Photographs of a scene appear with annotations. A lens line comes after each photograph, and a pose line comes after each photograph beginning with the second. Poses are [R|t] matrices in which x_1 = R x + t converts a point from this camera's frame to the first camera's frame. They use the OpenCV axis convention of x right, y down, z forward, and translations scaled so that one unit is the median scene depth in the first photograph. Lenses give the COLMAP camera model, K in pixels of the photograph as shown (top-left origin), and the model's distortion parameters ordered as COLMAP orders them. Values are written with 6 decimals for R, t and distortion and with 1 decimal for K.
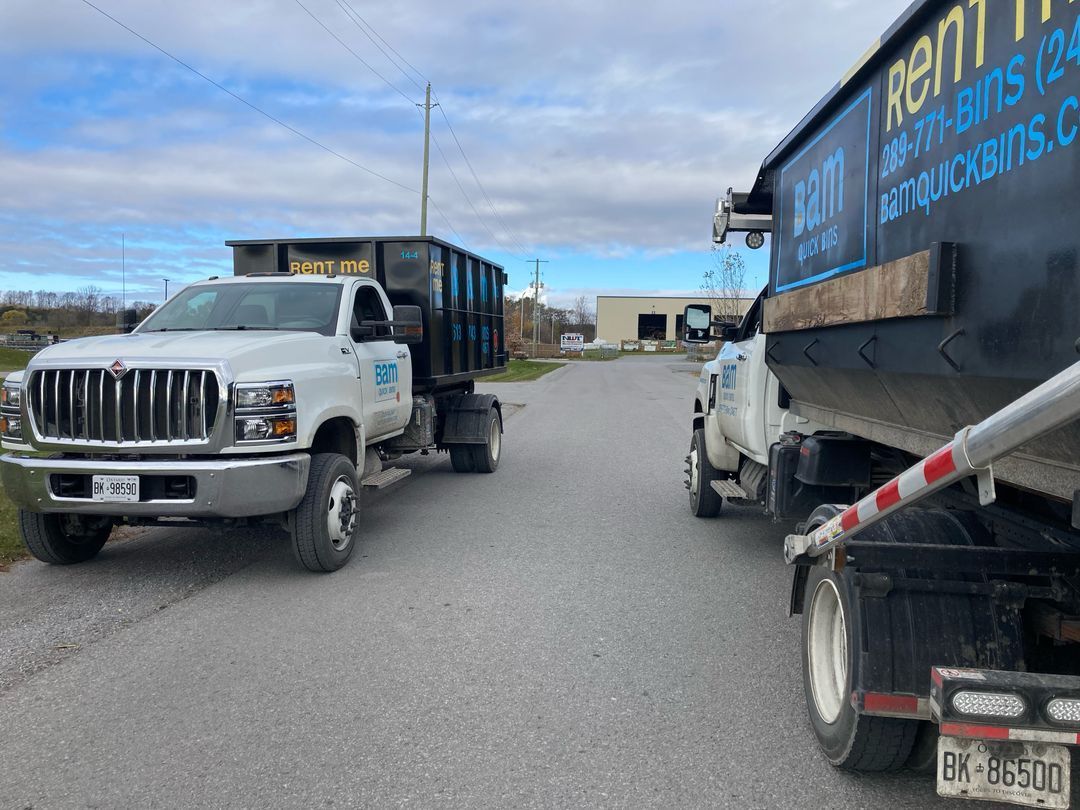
lens RADIAL K [[858.5, 0, 541.1], [0, 858.5, 404.0], [0, 0, 1]] dist [0.017179, 0.004599]
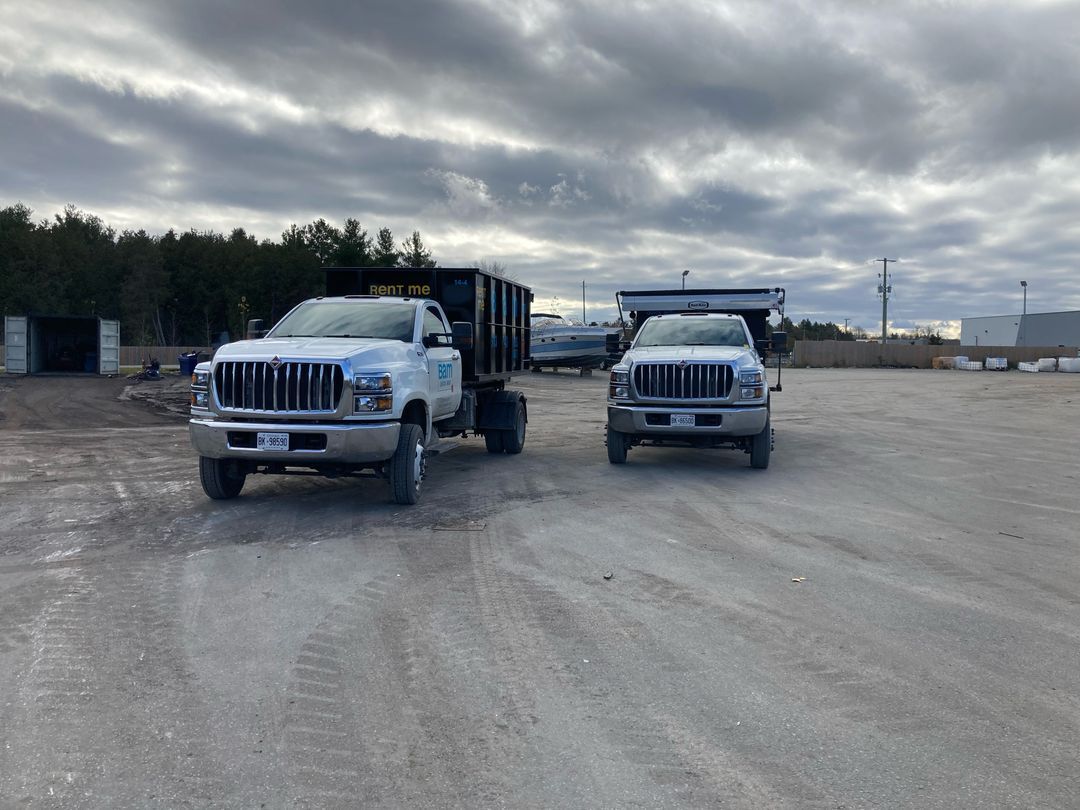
lens RADIAL K [[858.5, 0, 544.5], [0, 858.5, 403.5], [0, 0, 1]] dist [0.017179, 0.004599]
pose [[0.999506, 0.023642, -0.020716, 0.009066], [-0.023818, 0.999682, -0.008276, 0.026842], [0.020513, 0.008766, 0.999751, -0.410234]]
